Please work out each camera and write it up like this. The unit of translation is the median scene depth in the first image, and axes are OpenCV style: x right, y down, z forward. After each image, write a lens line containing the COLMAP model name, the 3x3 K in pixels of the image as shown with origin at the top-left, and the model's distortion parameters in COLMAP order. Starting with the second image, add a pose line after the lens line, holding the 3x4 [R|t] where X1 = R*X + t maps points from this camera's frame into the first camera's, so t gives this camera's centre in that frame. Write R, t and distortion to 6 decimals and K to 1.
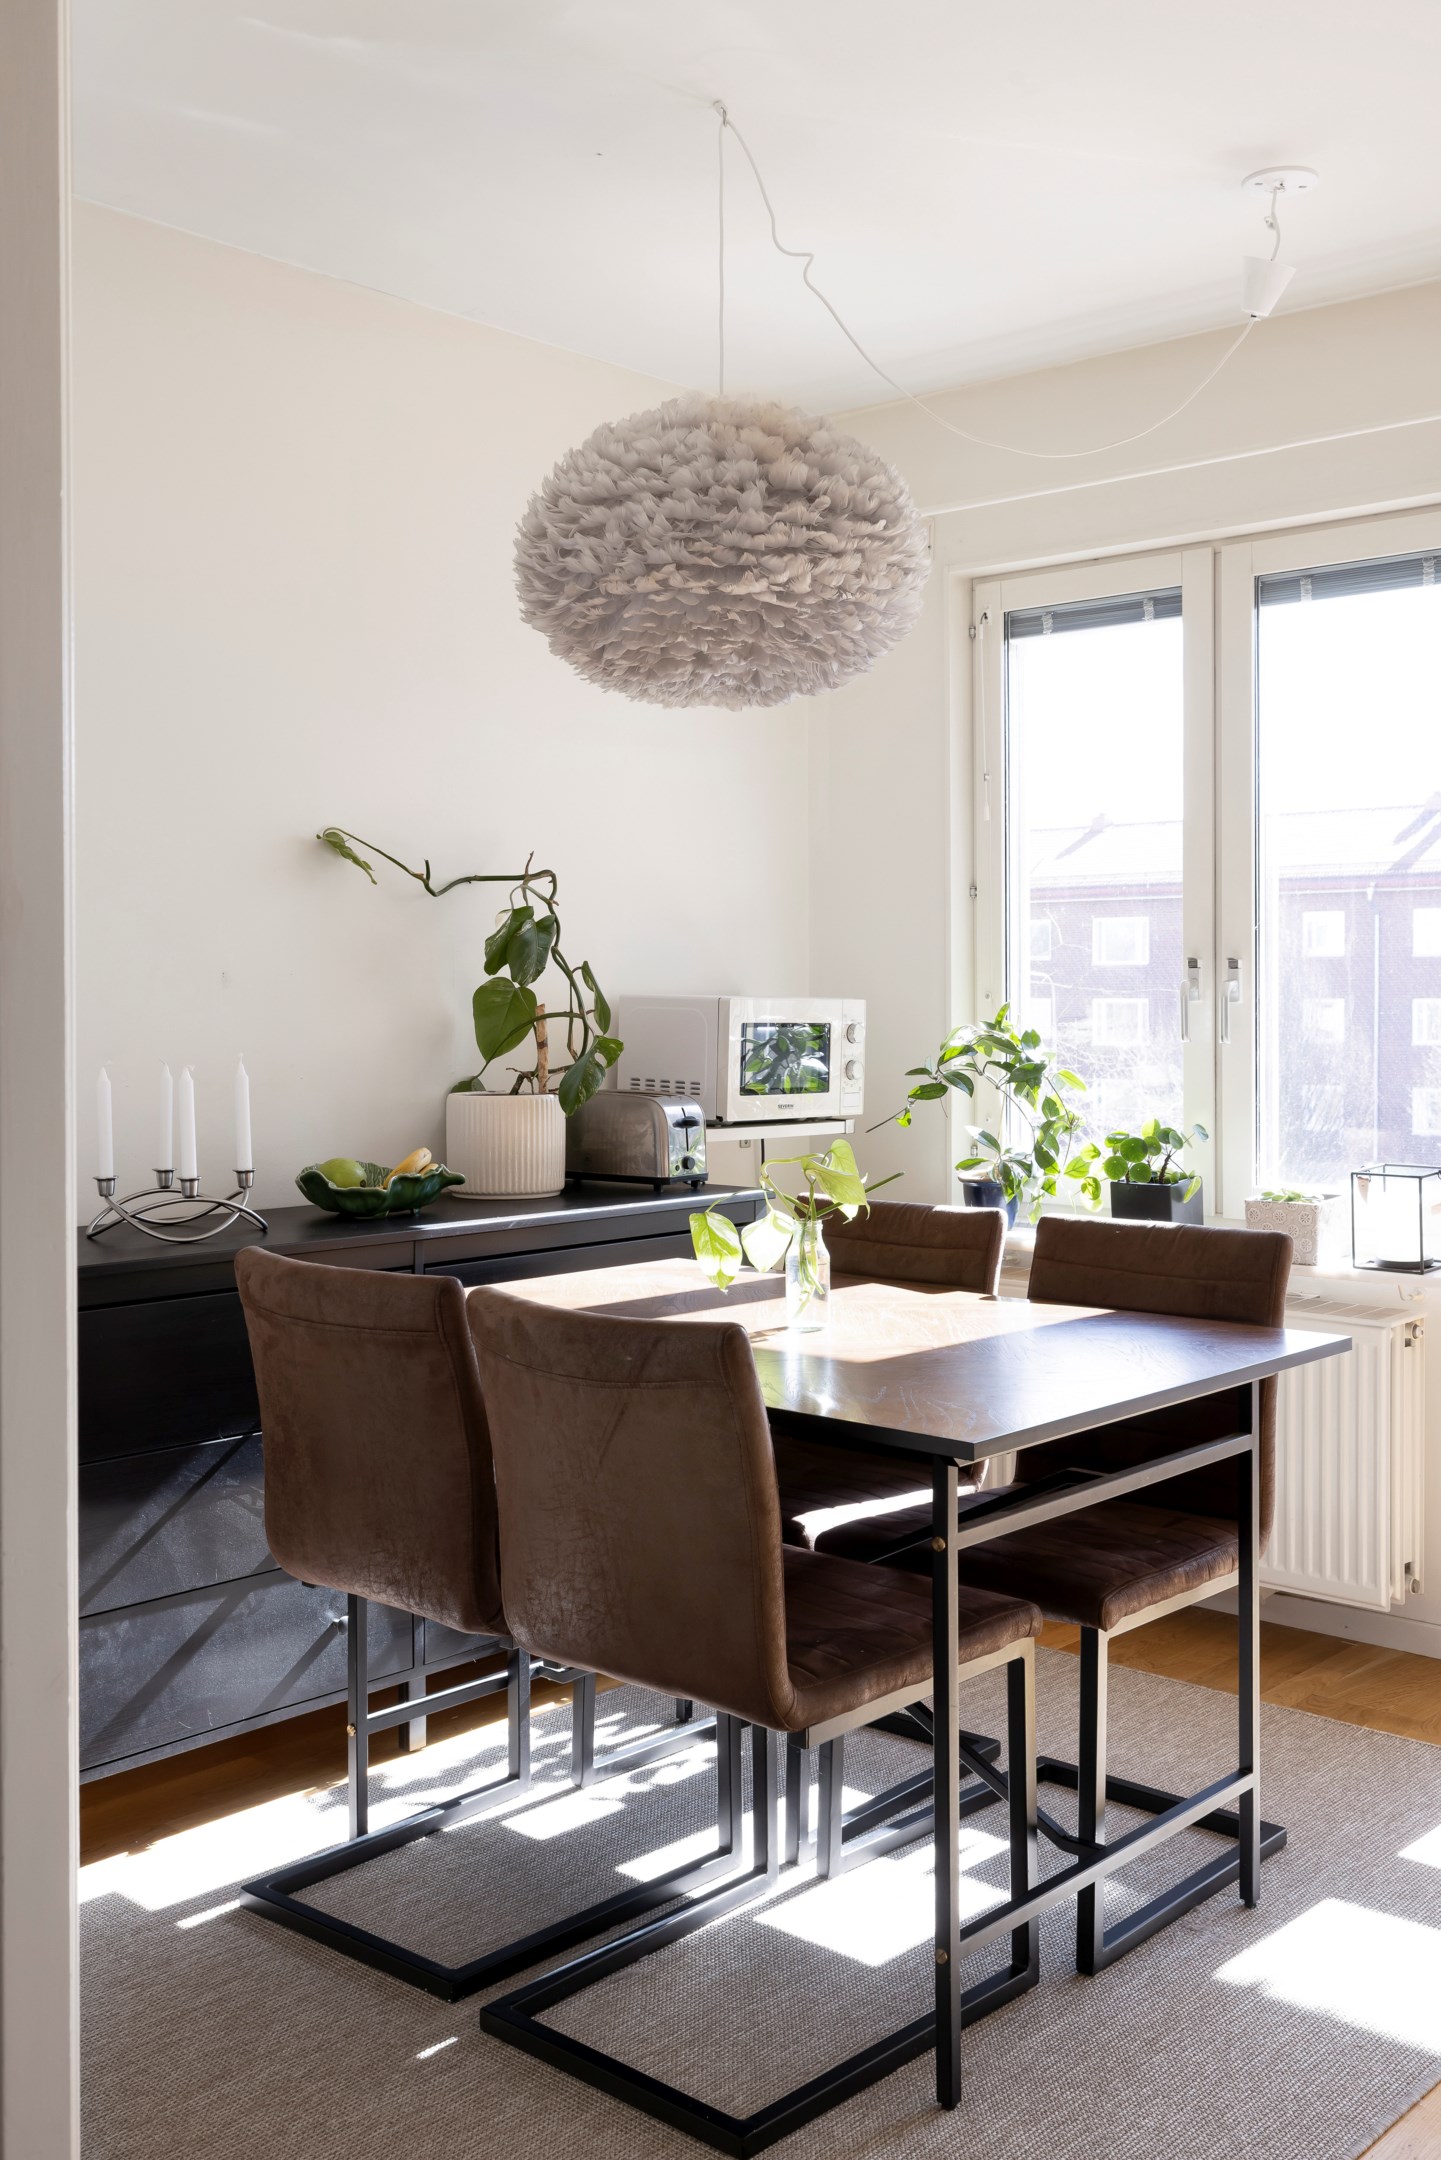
lens RADIAL K [[2078.0, 0, 686.4], [0, 2078.0, 1026.6], [0, 0, 1]] dist [0.017266, 0.006908]
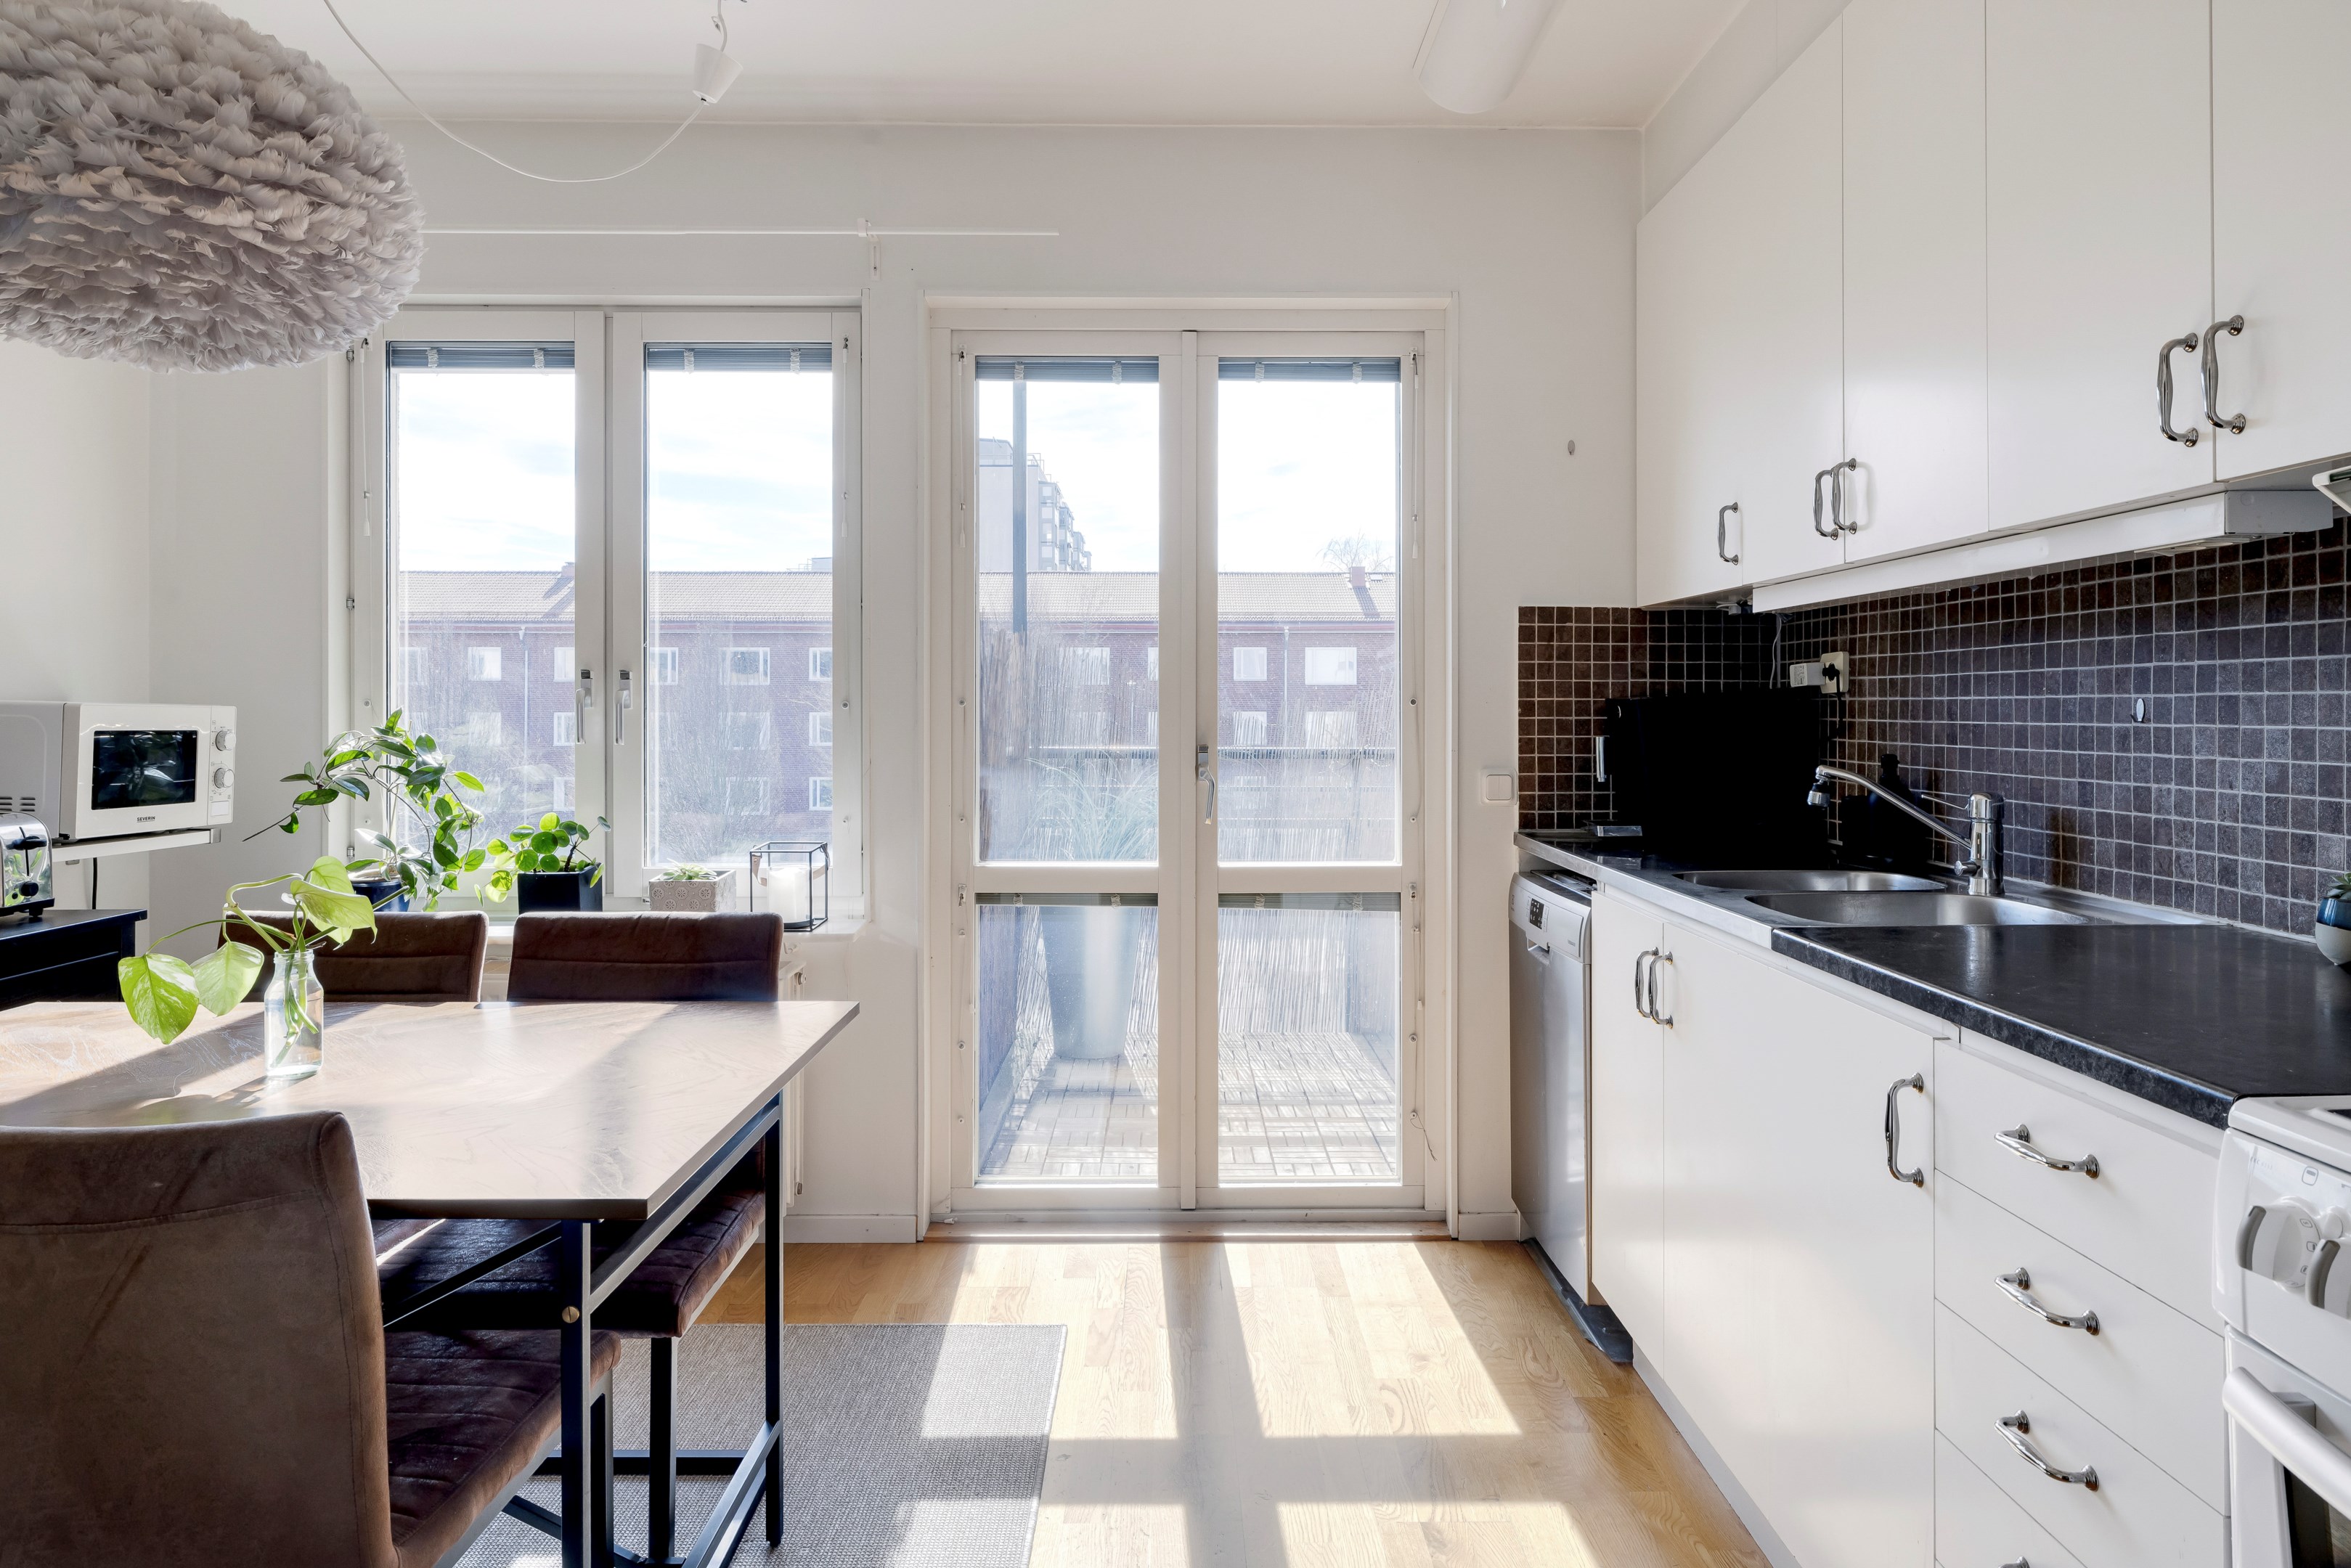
lens RADIAL K [[1467.2, 0, 1198.7], [0, 1467.2, 704.2], [0, 0, 1]] dist [-0.000160, 0.000026]
pose [[0.732248, 0.002422, 0.681034, -0.082598], [0.010320, 0.999839, -0.014652, 0.001415], [-0.680960, 0.017757, 0.732105, 0.274174]]
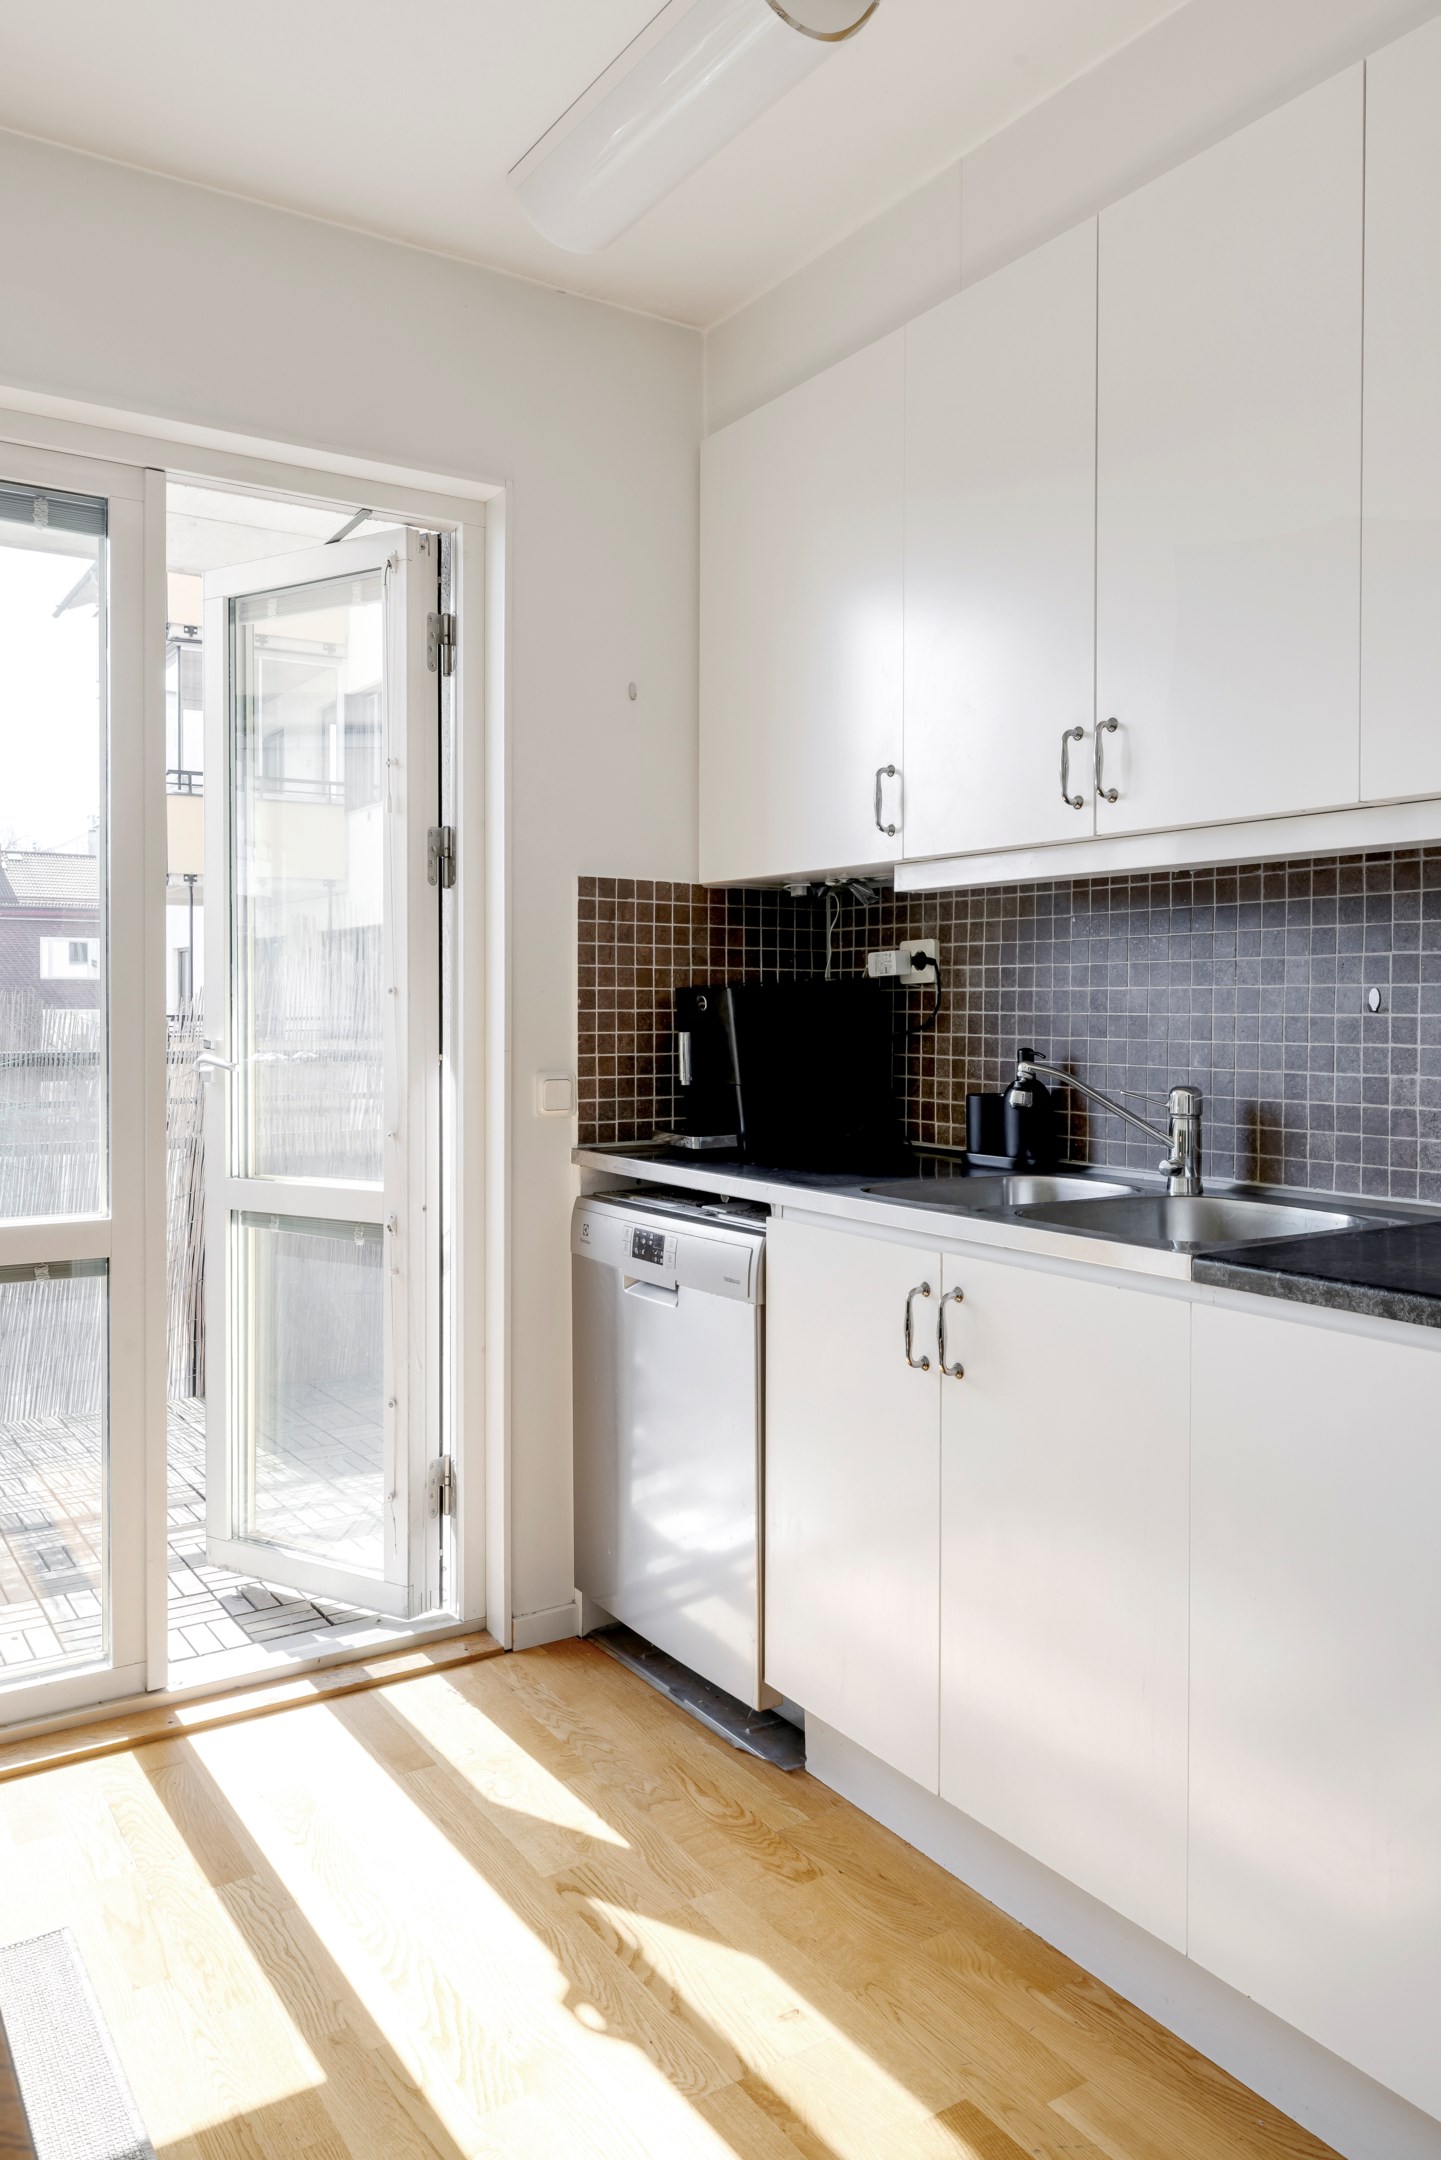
lens RADIAL K [[1522.9, 0, 718.6], [0, 1522.9, 1025.2], [0, 0, 1]] dist [0.001313, 0.007129]
pose [[0.262799, -0.010925, 0.964789, -0.048273], [0.012862, 0.999887, 0.007819, 0.000899], [-0.964765, 0.010355, 0.262910, 0.599793]]
